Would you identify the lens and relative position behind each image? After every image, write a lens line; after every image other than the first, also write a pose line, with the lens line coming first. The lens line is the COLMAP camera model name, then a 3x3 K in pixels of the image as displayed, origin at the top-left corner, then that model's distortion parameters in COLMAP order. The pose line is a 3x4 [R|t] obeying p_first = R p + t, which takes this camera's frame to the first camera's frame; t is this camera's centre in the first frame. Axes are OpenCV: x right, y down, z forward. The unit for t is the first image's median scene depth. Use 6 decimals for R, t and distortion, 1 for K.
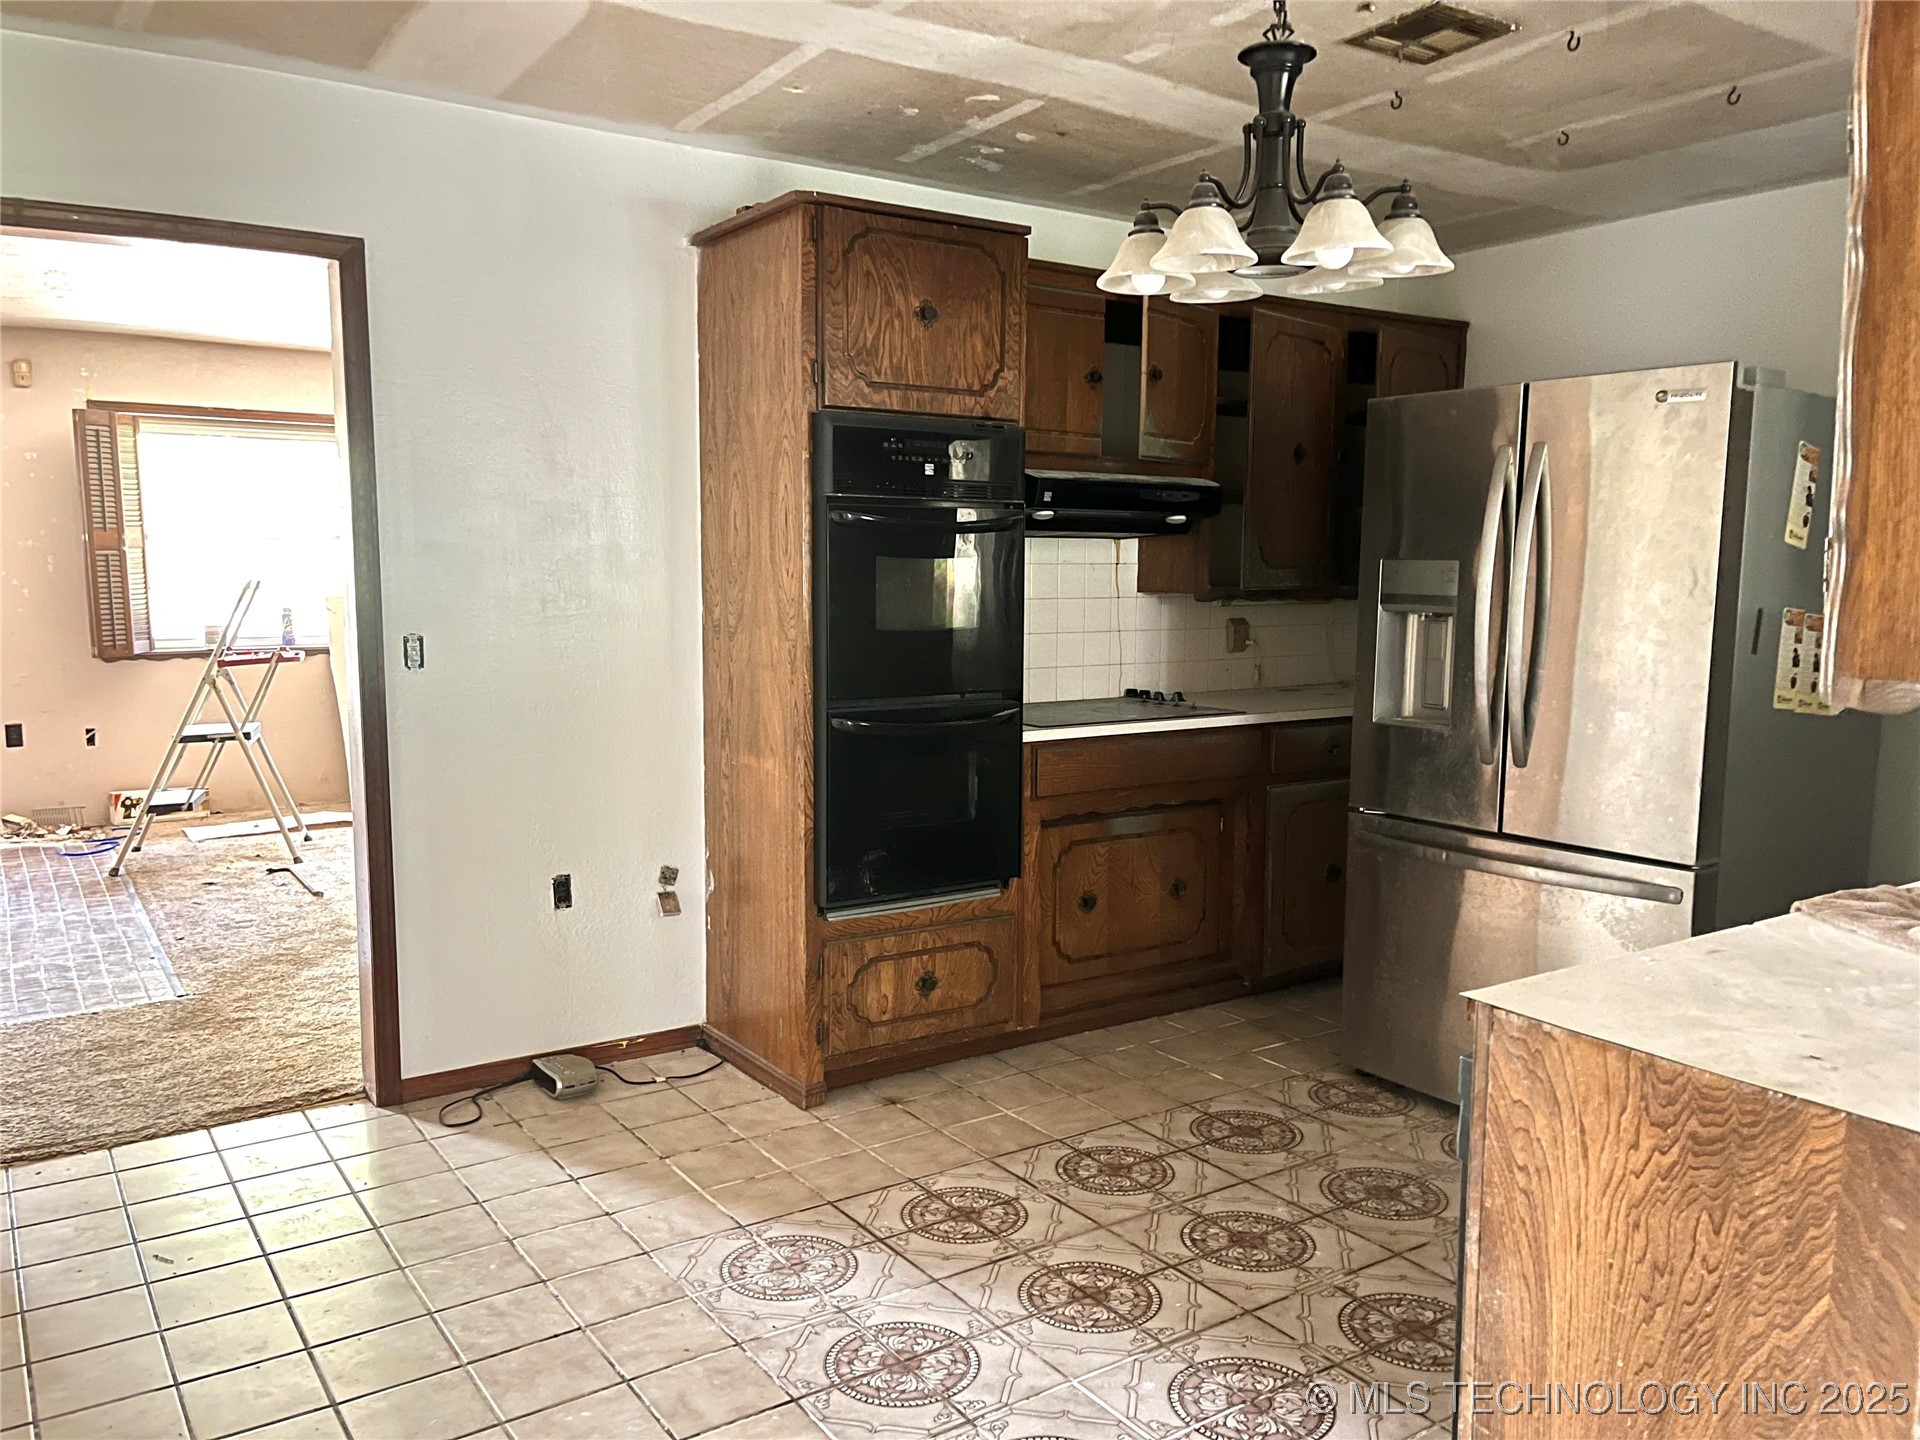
lens RADIAL K [[1442.4, 0, 959.2], [0, 1442.4, 726.7], [0, 0, 1]] dist [0.013924, 0.005546]
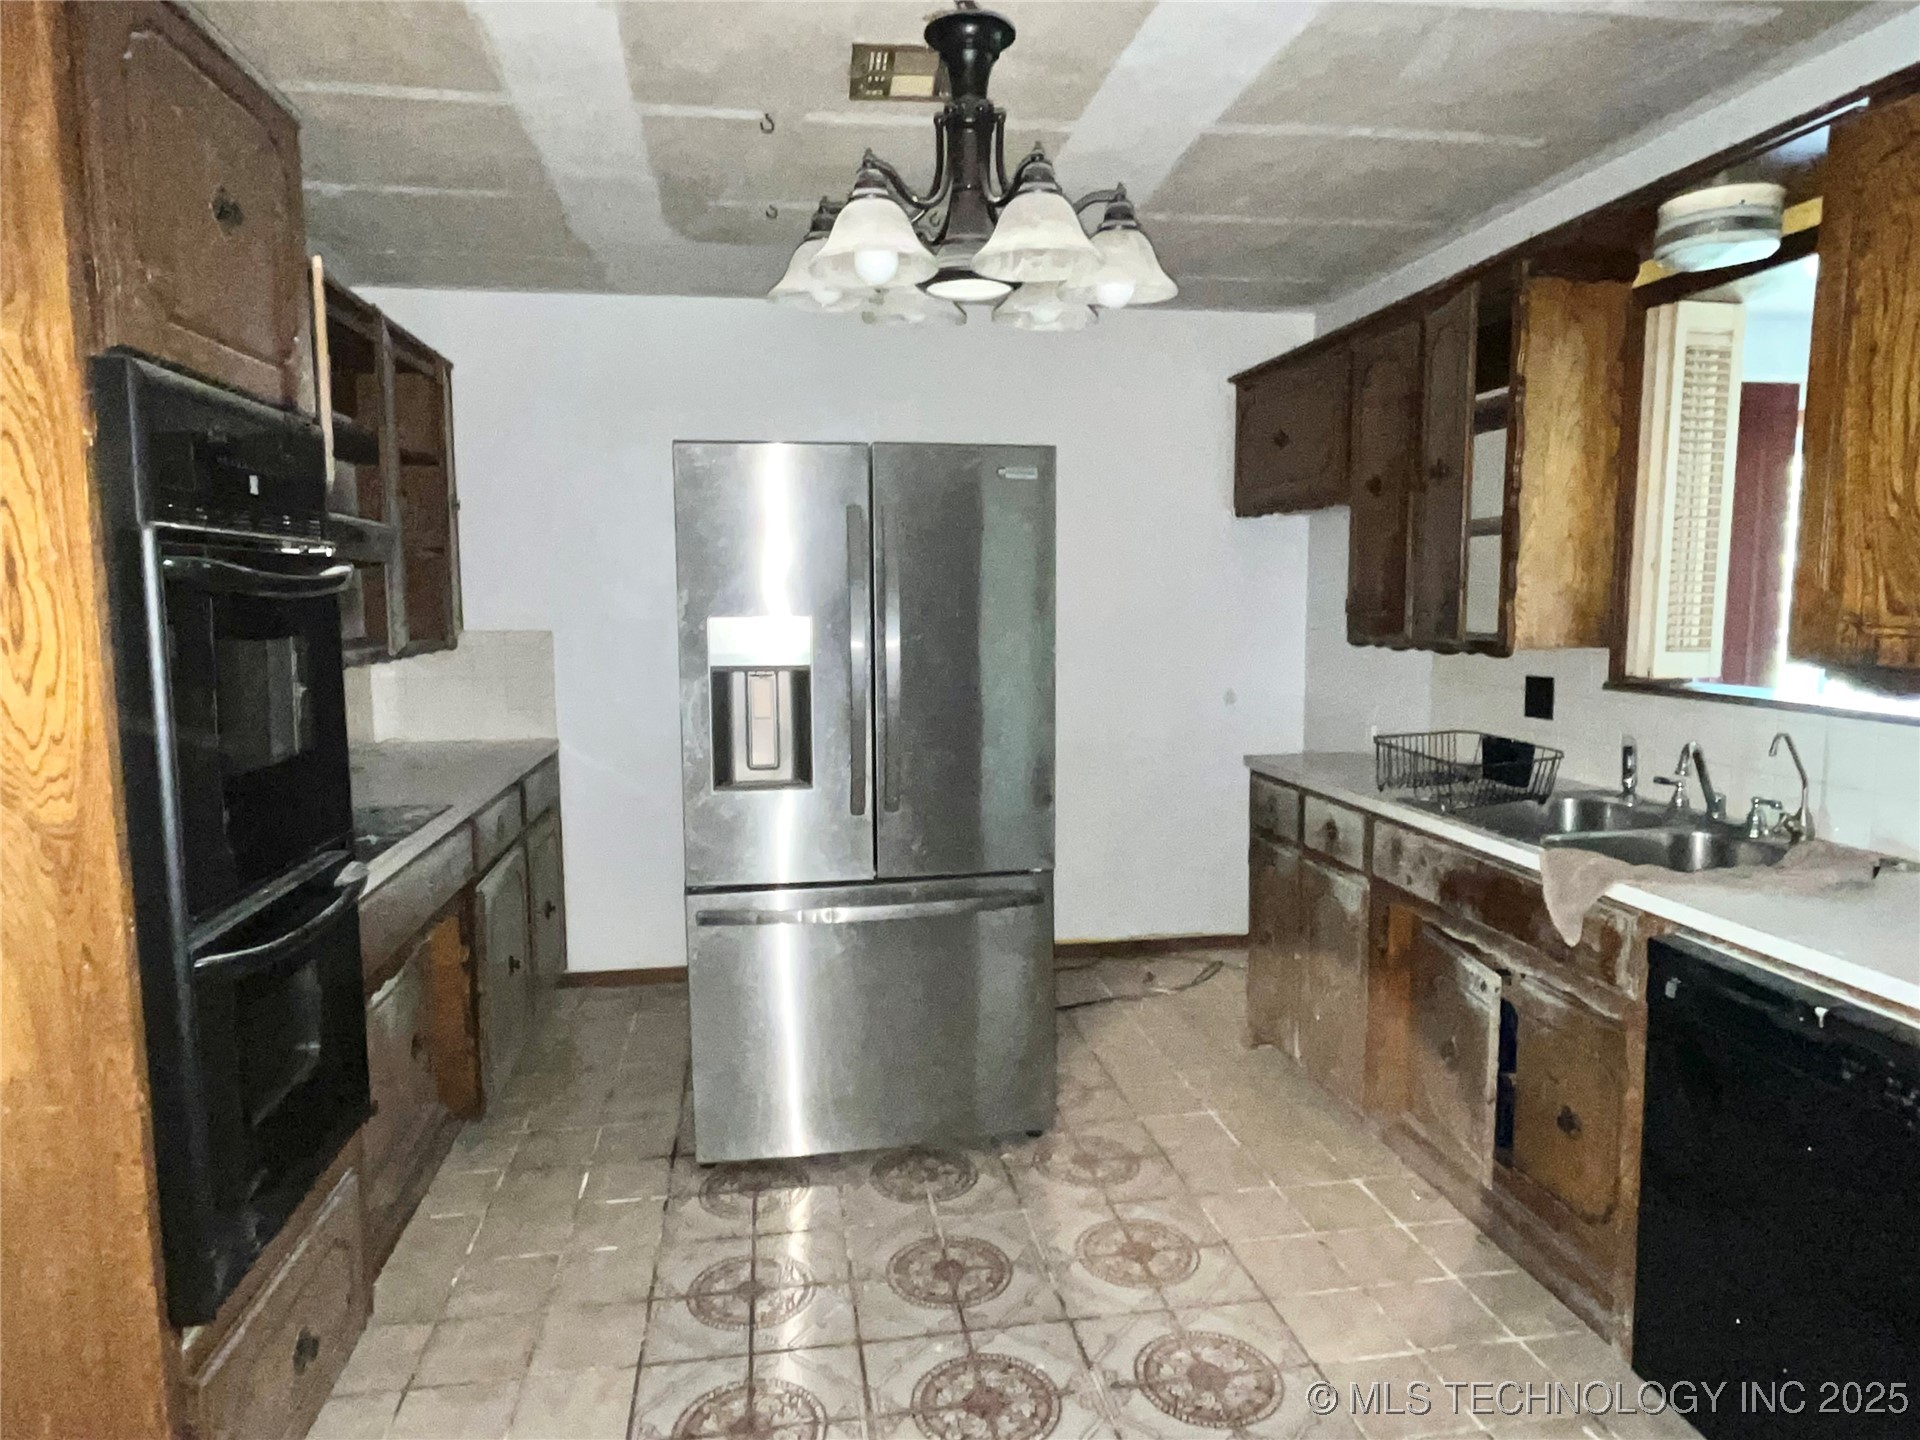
lens RADIAL K [[1181.9, 0, 955.4], [0, 1181.9, 720.1], [0, 0, 1]] dist [0.000668, 0.001777]
pose [[0.435262, -0.102532, 0.894446, -0.366371], [0.116625, 0.991544, 0.056910, -0.079112], [-0.892718, 0.079544, 0.443540, 0.637756]]
